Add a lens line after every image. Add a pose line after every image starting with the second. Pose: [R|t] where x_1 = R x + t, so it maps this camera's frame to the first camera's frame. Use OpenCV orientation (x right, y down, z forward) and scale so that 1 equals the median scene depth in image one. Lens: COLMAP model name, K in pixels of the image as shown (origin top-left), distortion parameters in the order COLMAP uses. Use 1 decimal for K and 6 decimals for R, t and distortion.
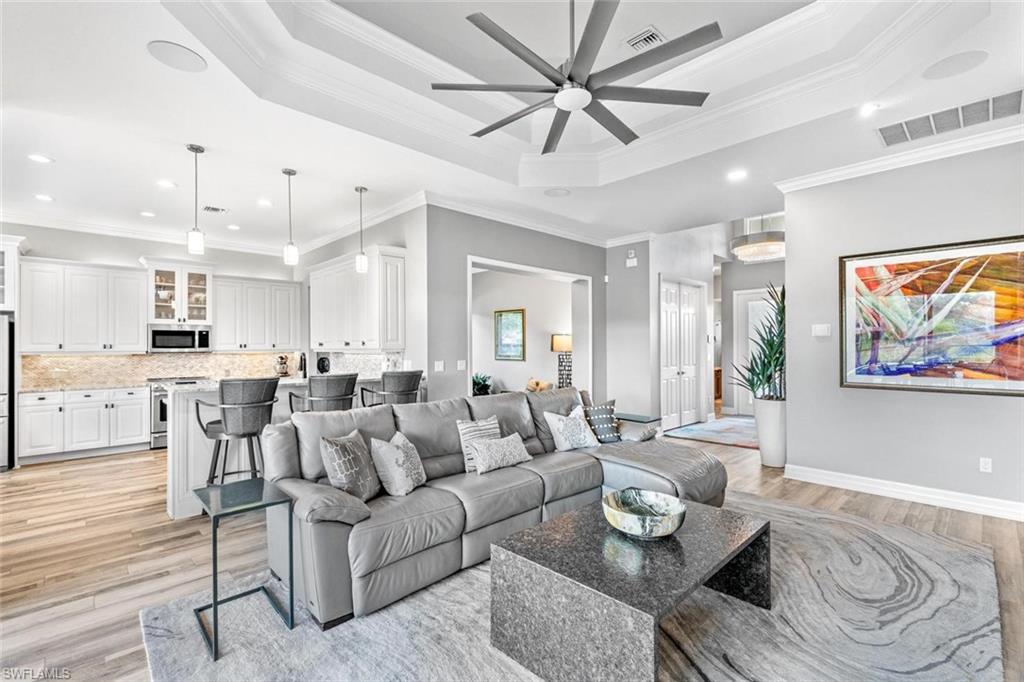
lens RADIAL K [[458.1, 0, 512.2], [0, 458.1, 344.3], [0, 0, 1]] dist [0.004240, -0.000236]
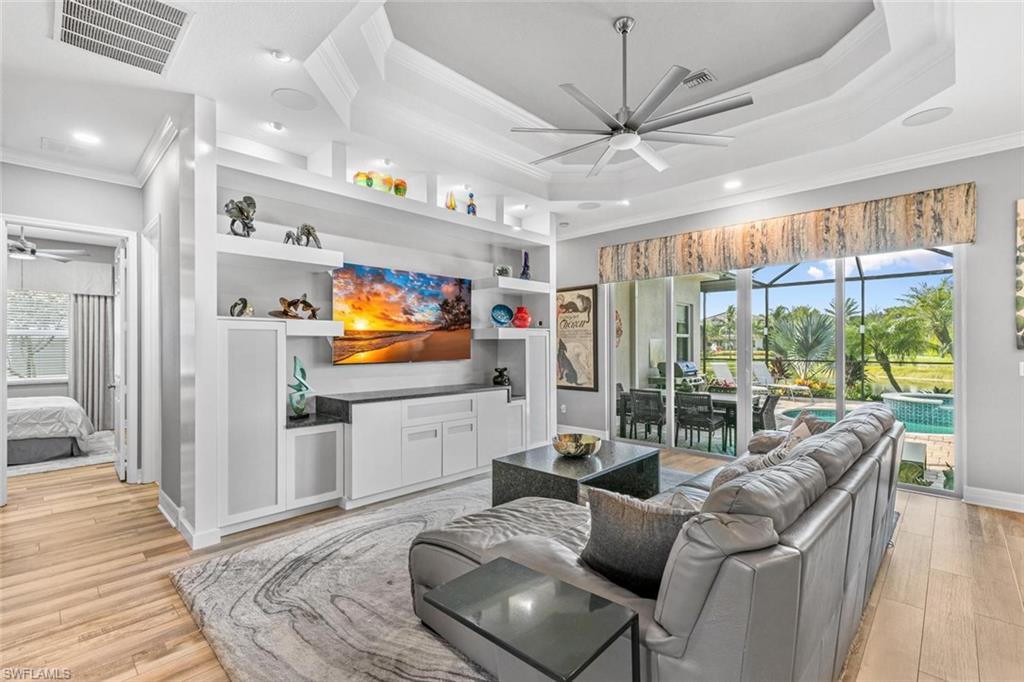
lens RADIAL K [[458.1, 0, 508.8], [0, 458.1, 343.4], [0, 0, 1]] dist [0.004240, -0.000236]
pose [[-0.999554, 0.007924, -0.028808, 0.221603], [0.008145, 0.999938, -0.007576, 0.005471], [0.028746, -0.007807, -0.999556, 1.019178]]
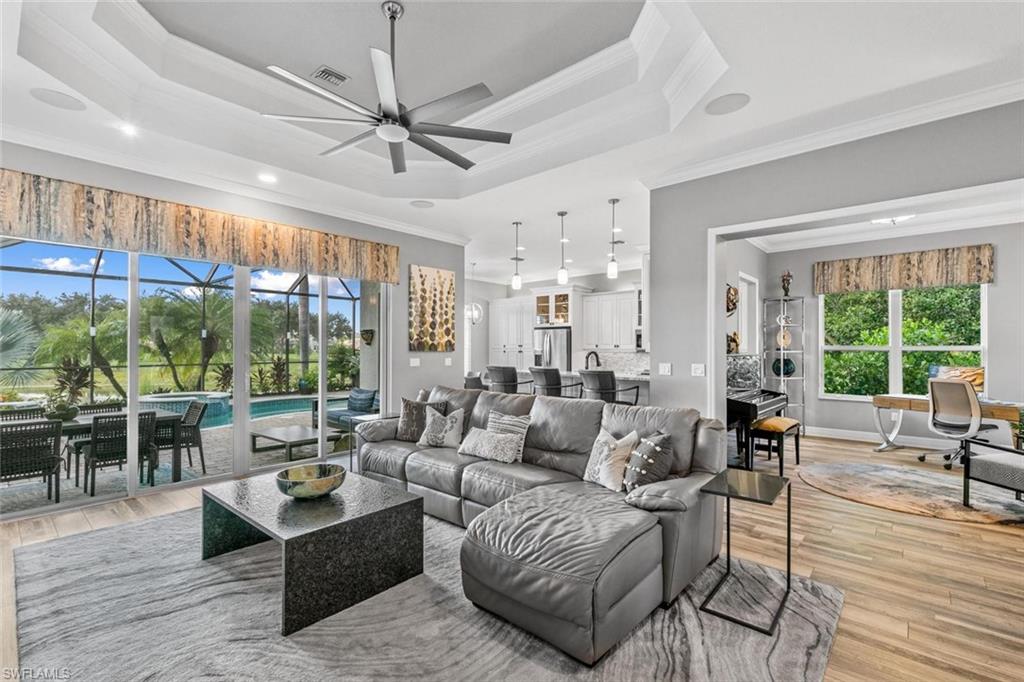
lens RADIAL K [[458.1, 0, 511.9], [0, 458.1, 345.2], [0, 0, 1]] dist [0.004240, -0.000236]
pose [[0.081349, -0.000715, -0.996685, 0.606591], [0.003053, 0.999995, -0.000469, 0.001900], [0.996681, -0.003004, 0.081351, 0.553671]]
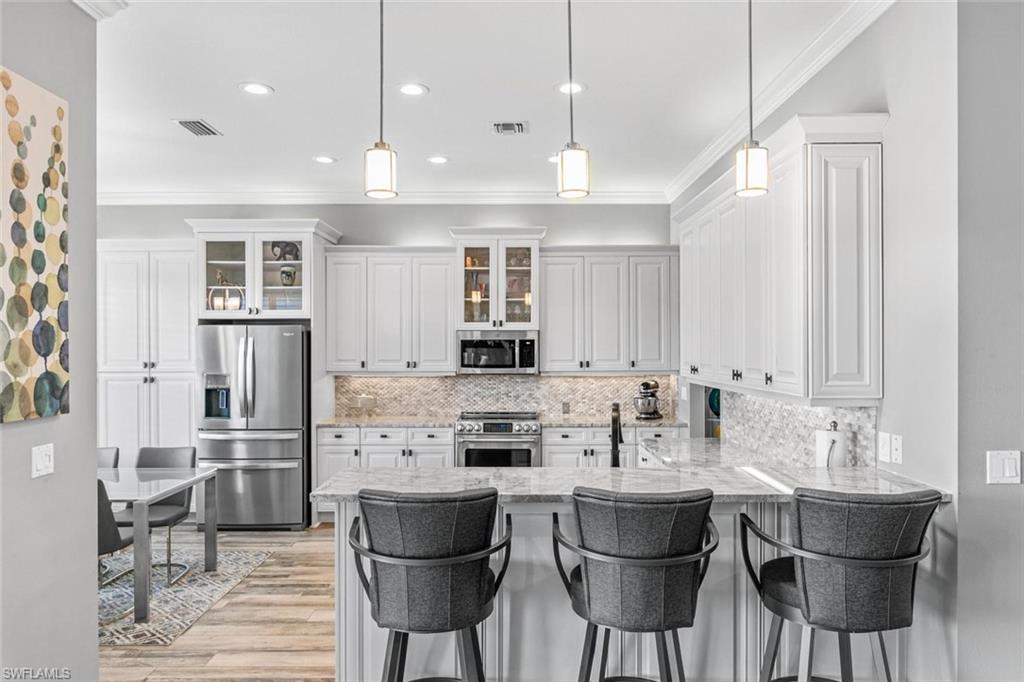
lens RADIAL K [[670.4, 0, 510.5], [0, 670.4, 344.6], [0, 0, 1]] dist [-0.012053, 0.001463]
pose [[0.721495, 0.003918, -0.692409, -0.076225], [0.000606, 0.999980, 0.006289, -0.032431], [0.692419, -0.004957, 0.721478, 0.386350]]
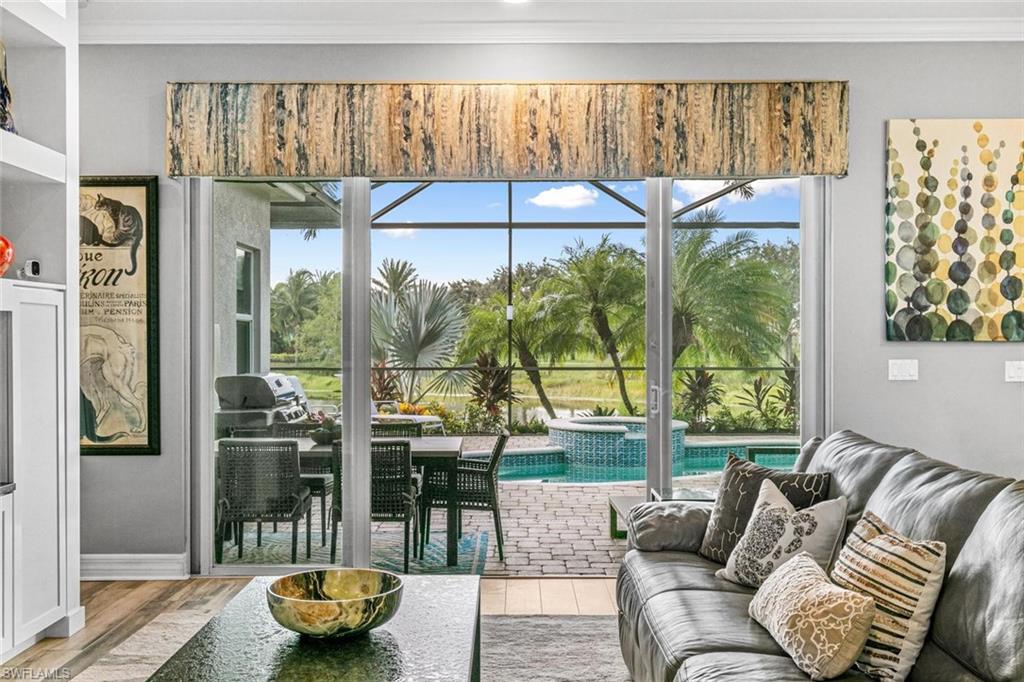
lens RADIAL K [[977.6, 0, 510.4], [0, 977.6, 339.7], [0, 0, 1]] dist [0.009733, 0.000000]
pose [[-0.701645, 0.004614, -0.712512, 0.399239], [0.007127, 0.999974, -0.000543, 0.011402], [0.712491, -0.005459, -0.701660, 0.792416]]
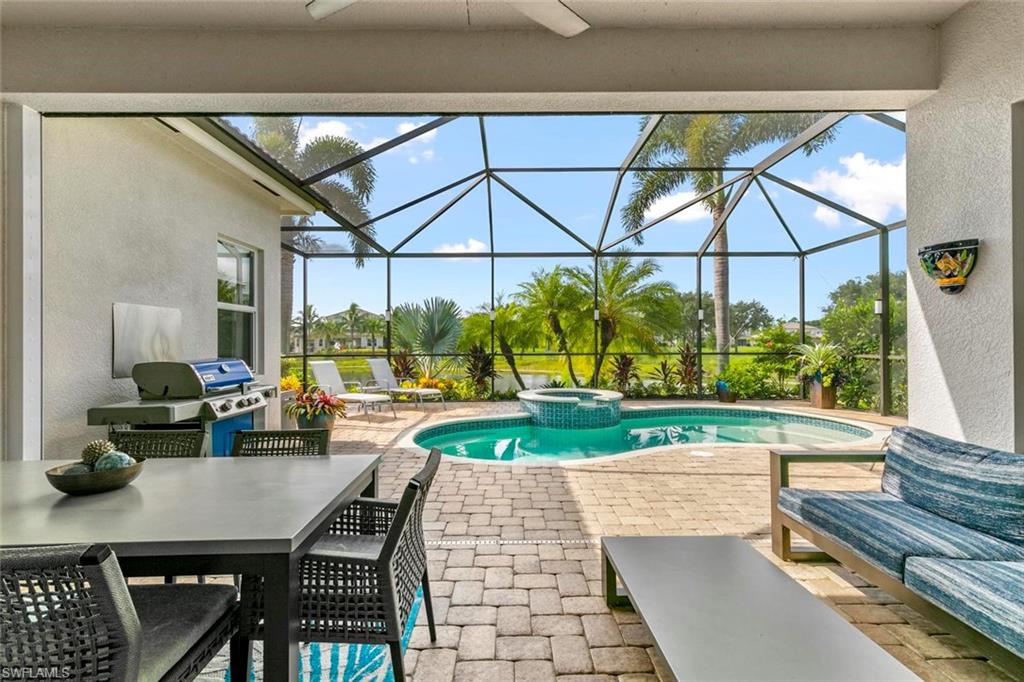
lens RADIAL K [[458.1, 0, 513.8], [0, 458.1, 338.4], [0, 0, 1]] dist [0.004240, -0.000236]
pose [[-0.687519, 0.001631, -0.726164, -0.247713], [0.012115, 0.999884, -0.009226, 0.041972], [0.726065, -0.015141, -0.687459, 0.218394]]
